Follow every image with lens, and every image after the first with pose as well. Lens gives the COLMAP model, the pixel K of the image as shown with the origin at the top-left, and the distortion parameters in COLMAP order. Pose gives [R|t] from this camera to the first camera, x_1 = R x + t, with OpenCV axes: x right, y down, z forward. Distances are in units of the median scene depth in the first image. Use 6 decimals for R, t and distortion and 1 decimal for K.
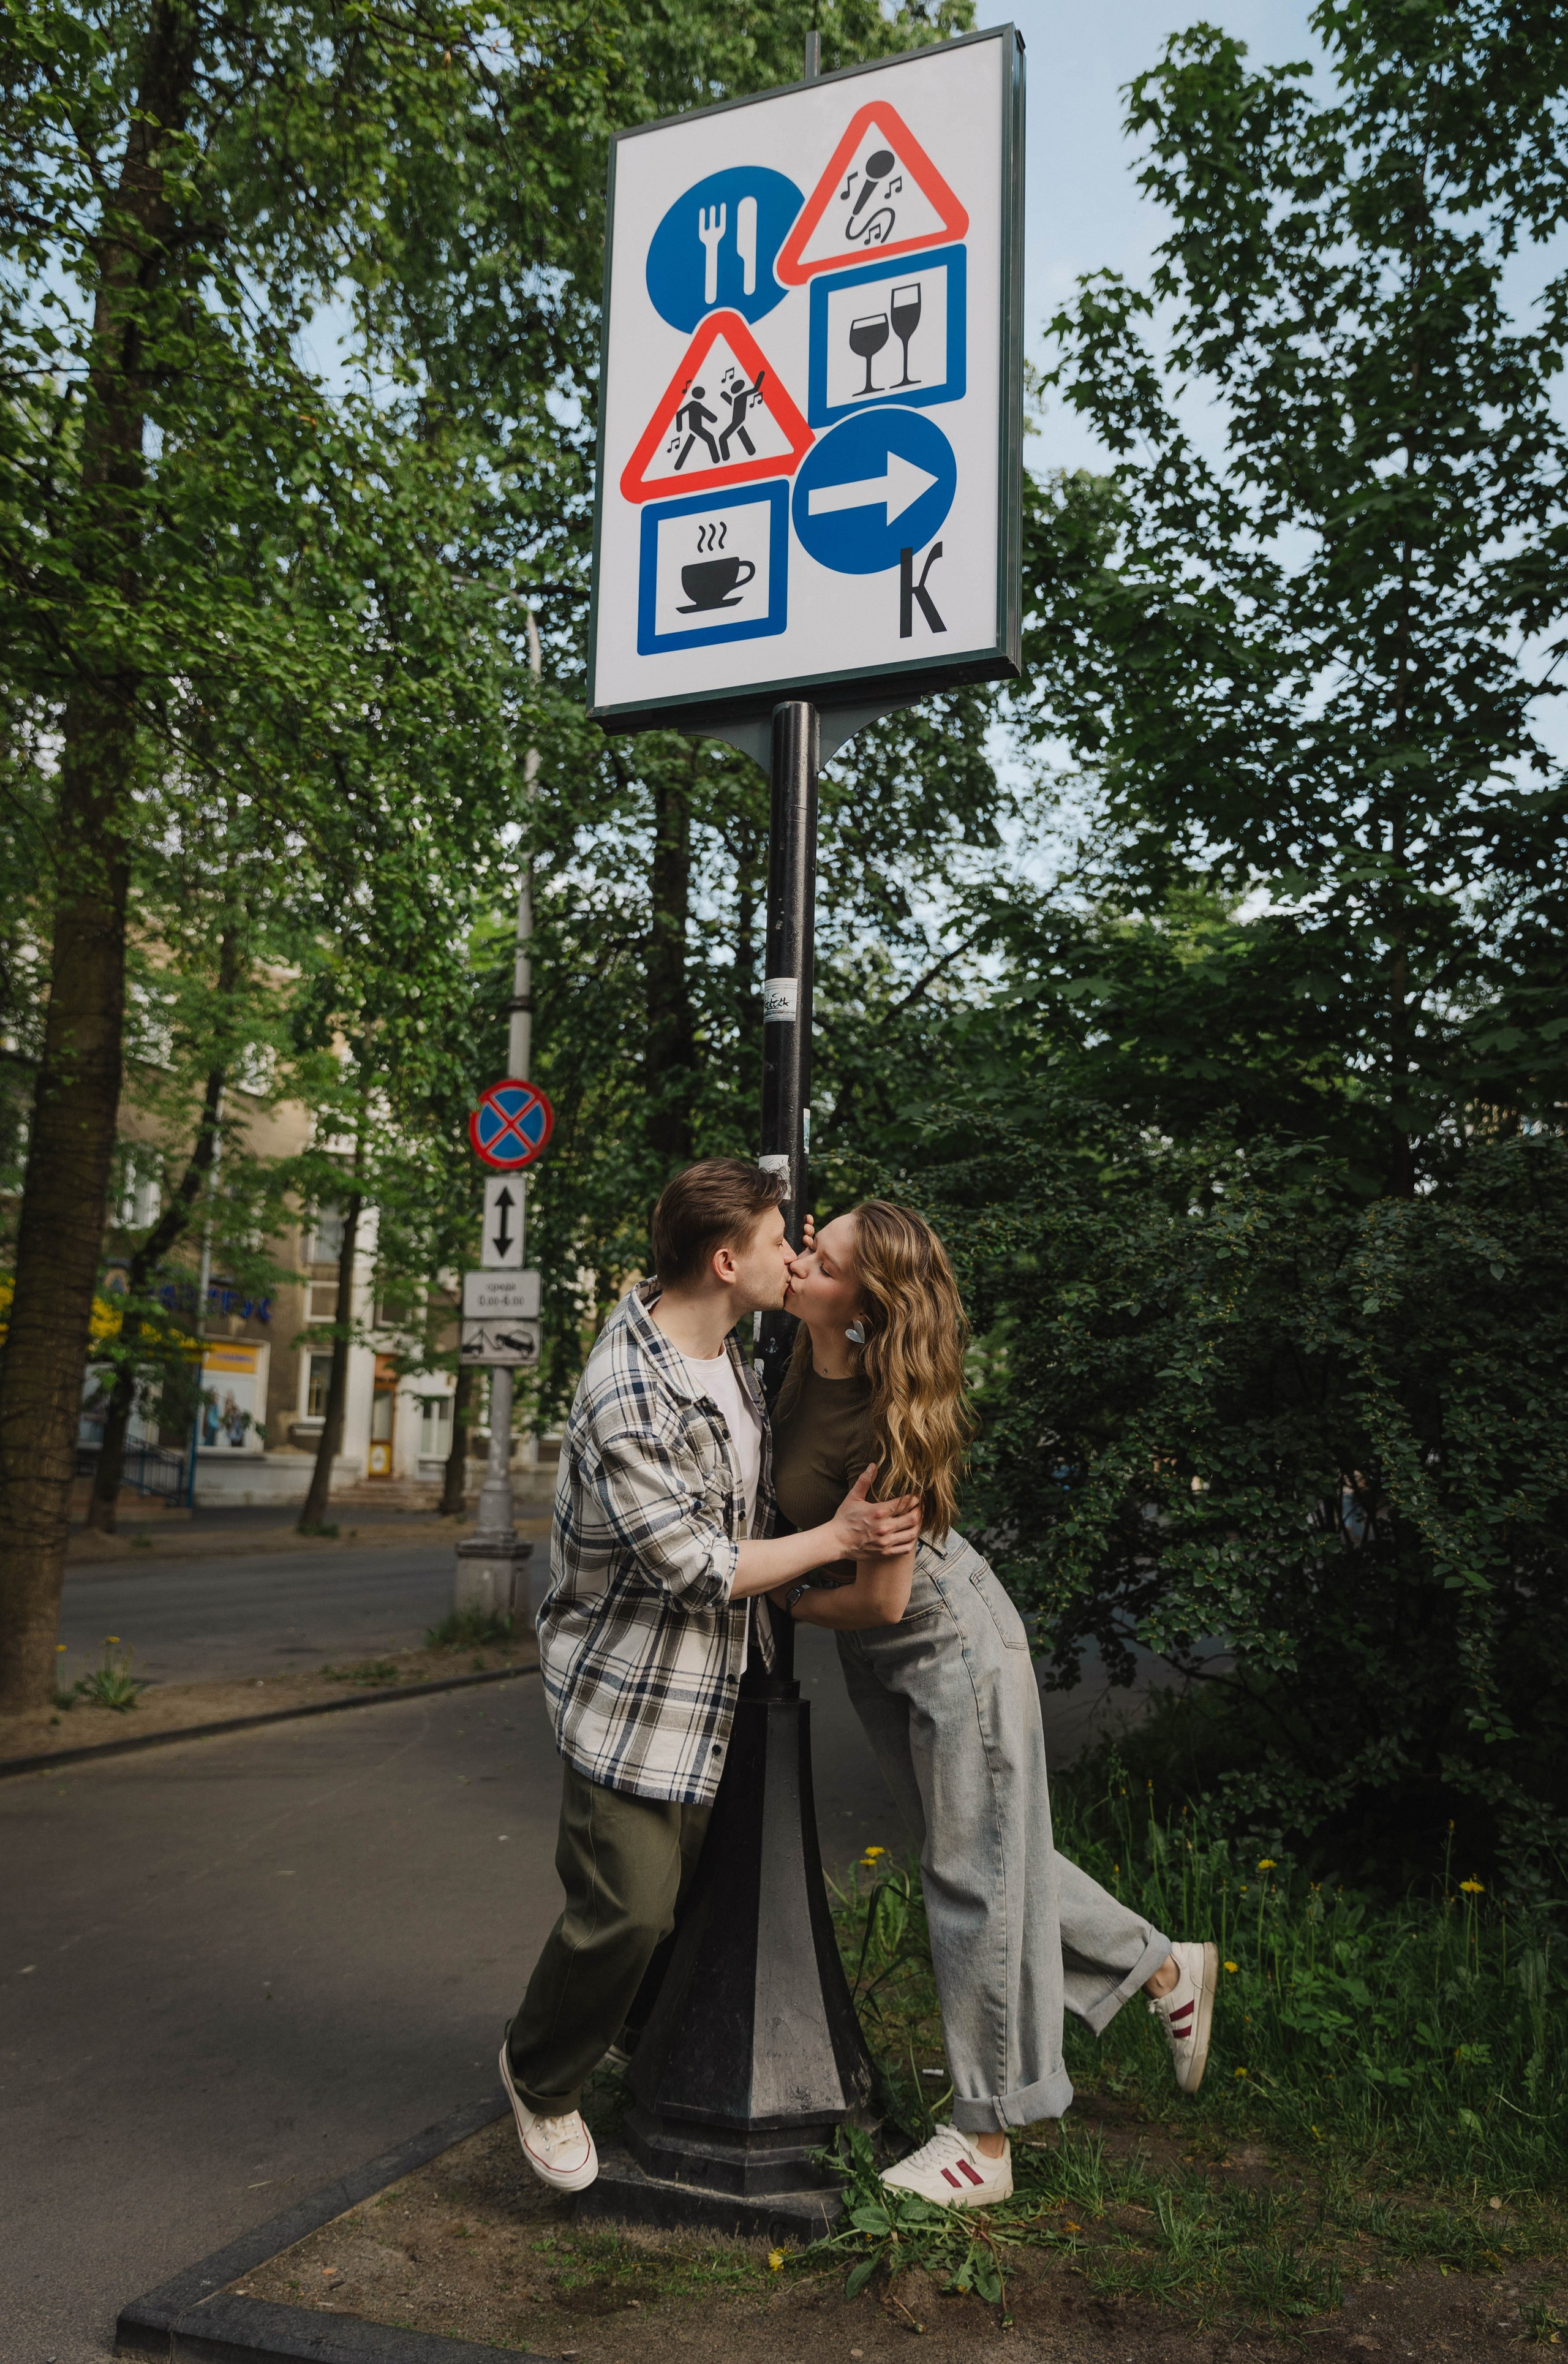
lens RADIAL K [[1880.3, 0, 778.7], [0, 1880.3, 1223.0], [0, 0, 1]] dist [0.022890, -0.011352]
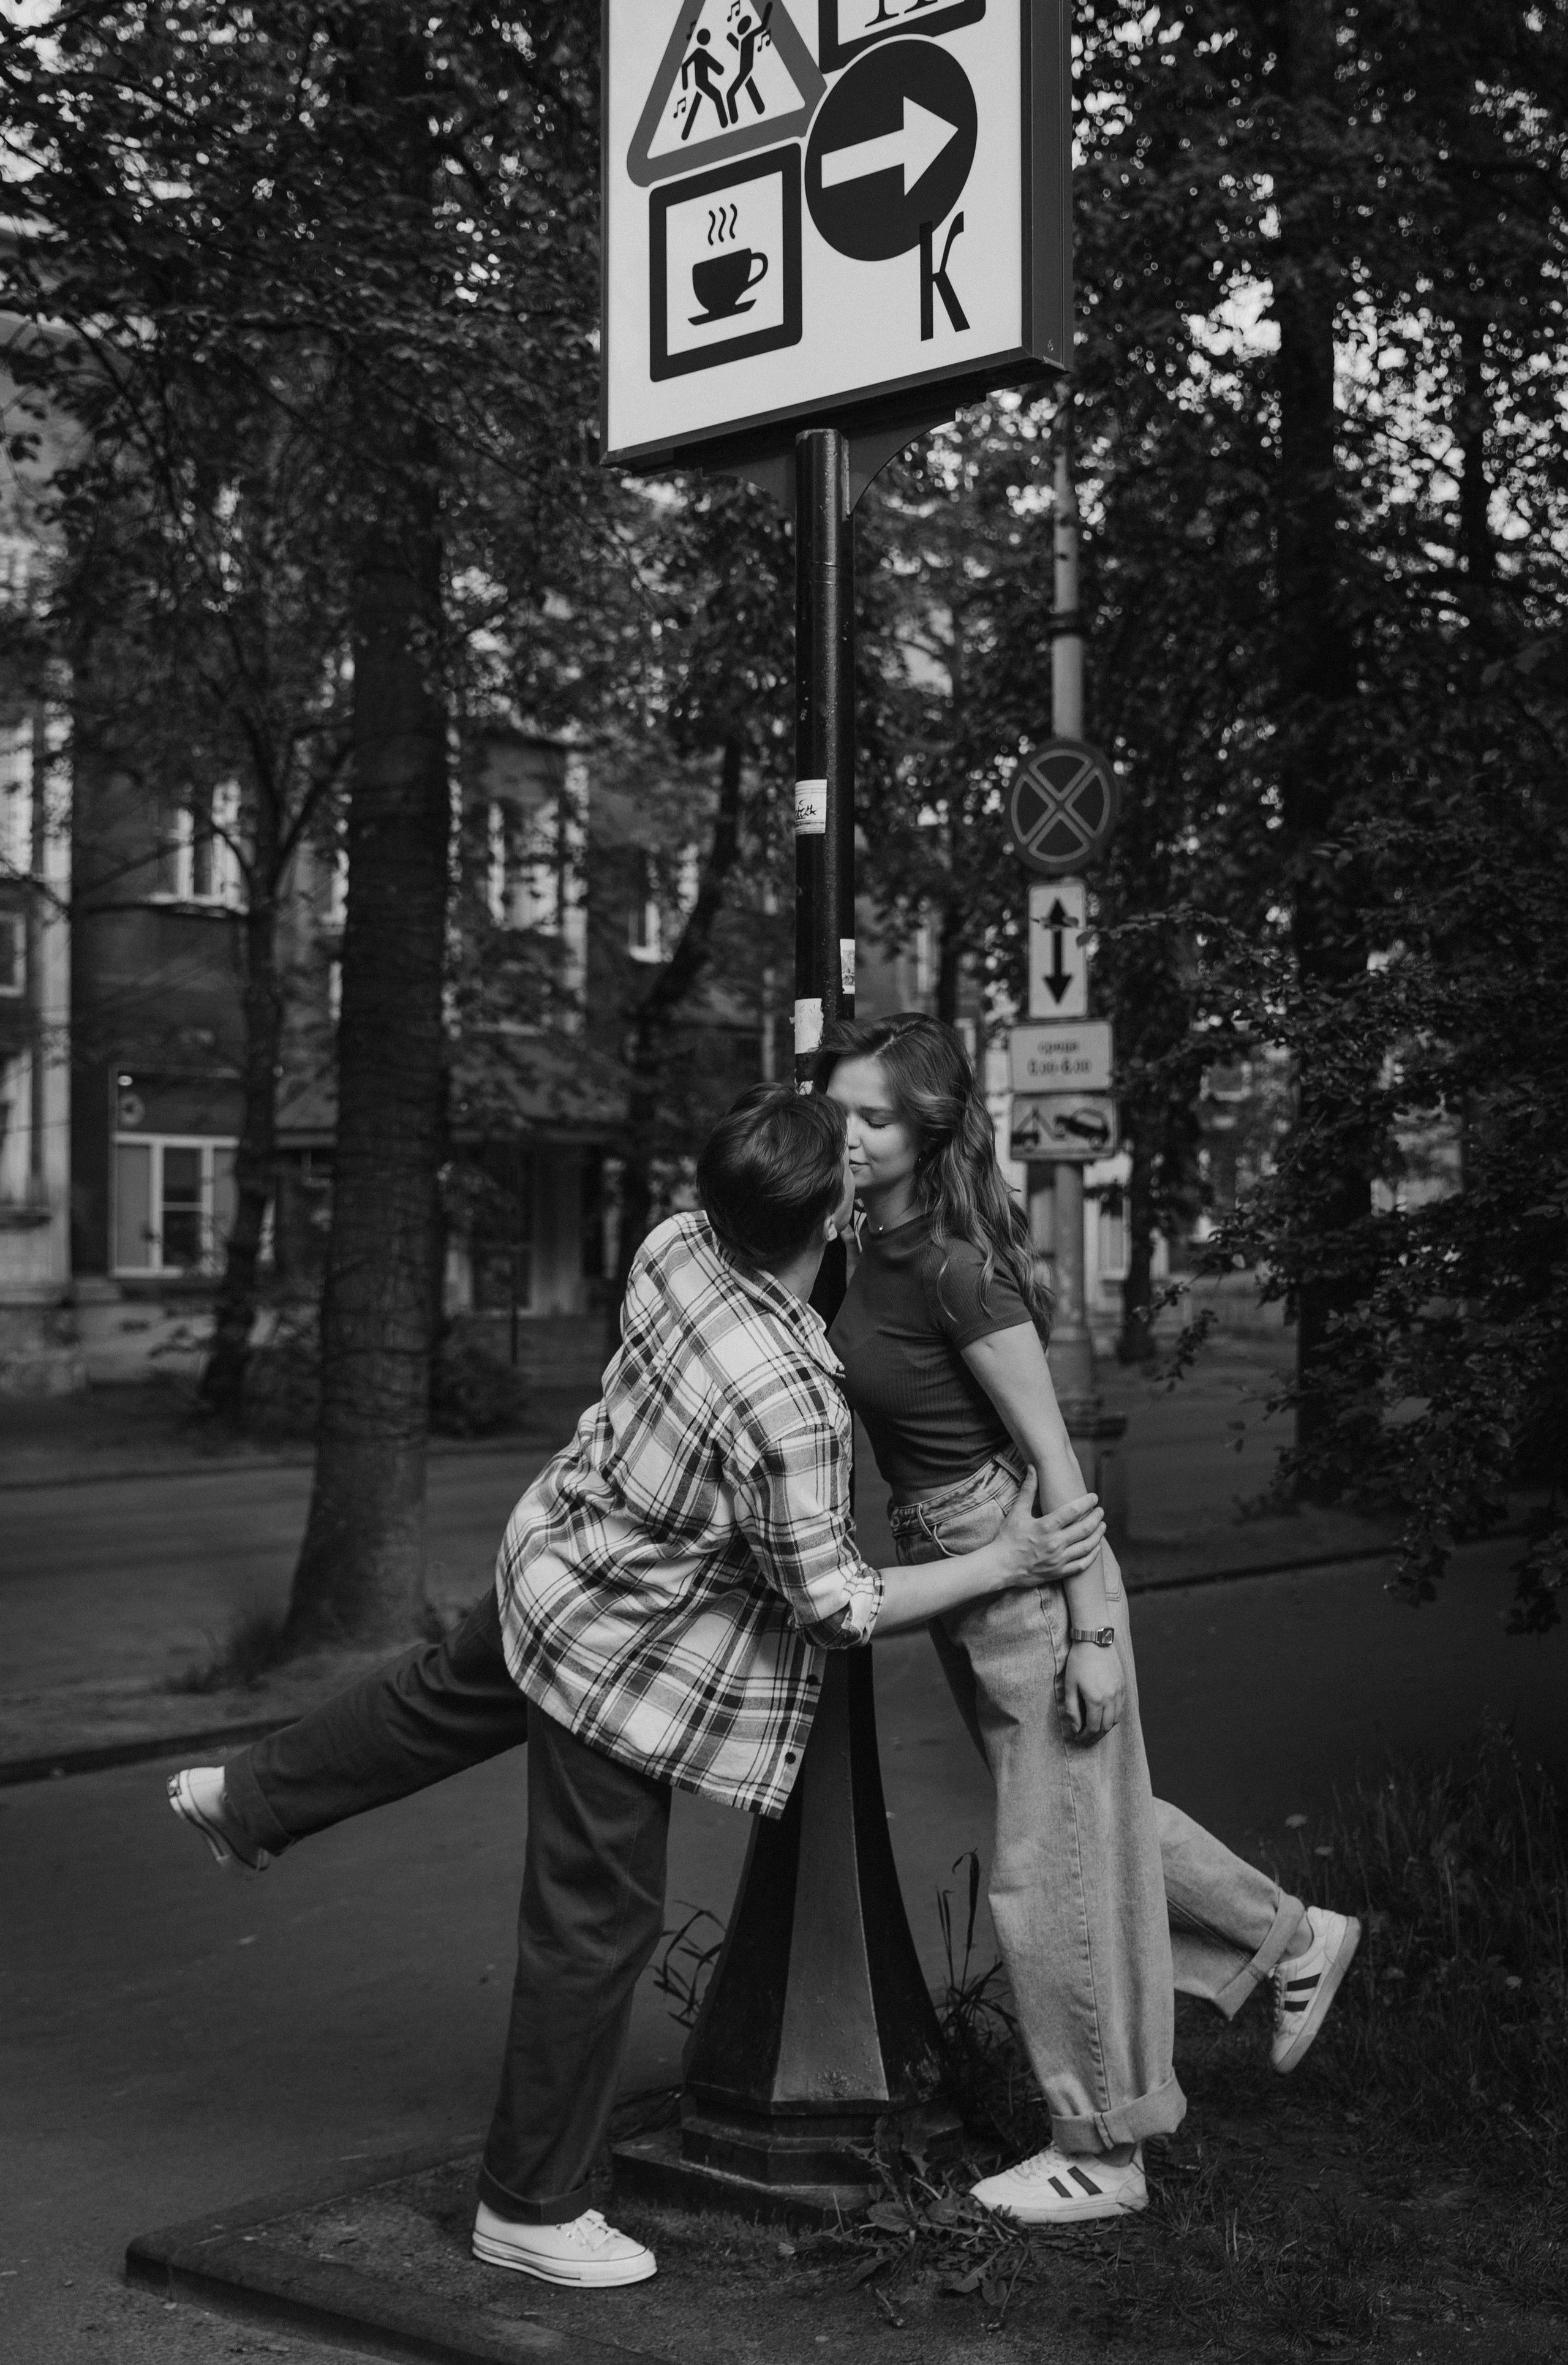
lens RADIAL K [[2952.9, 0, 784.0], [0, 2952.9, 1182.5], [0, 0, 1]] dist [0.030516, -0.050001]
pose [[0.951800, -0.037545, -0.304412, 0.284422], [0.066253, 0.994216, 0.084528, -0.049209], [0.299478, -0.100622, 0.948783, -0.184363]]
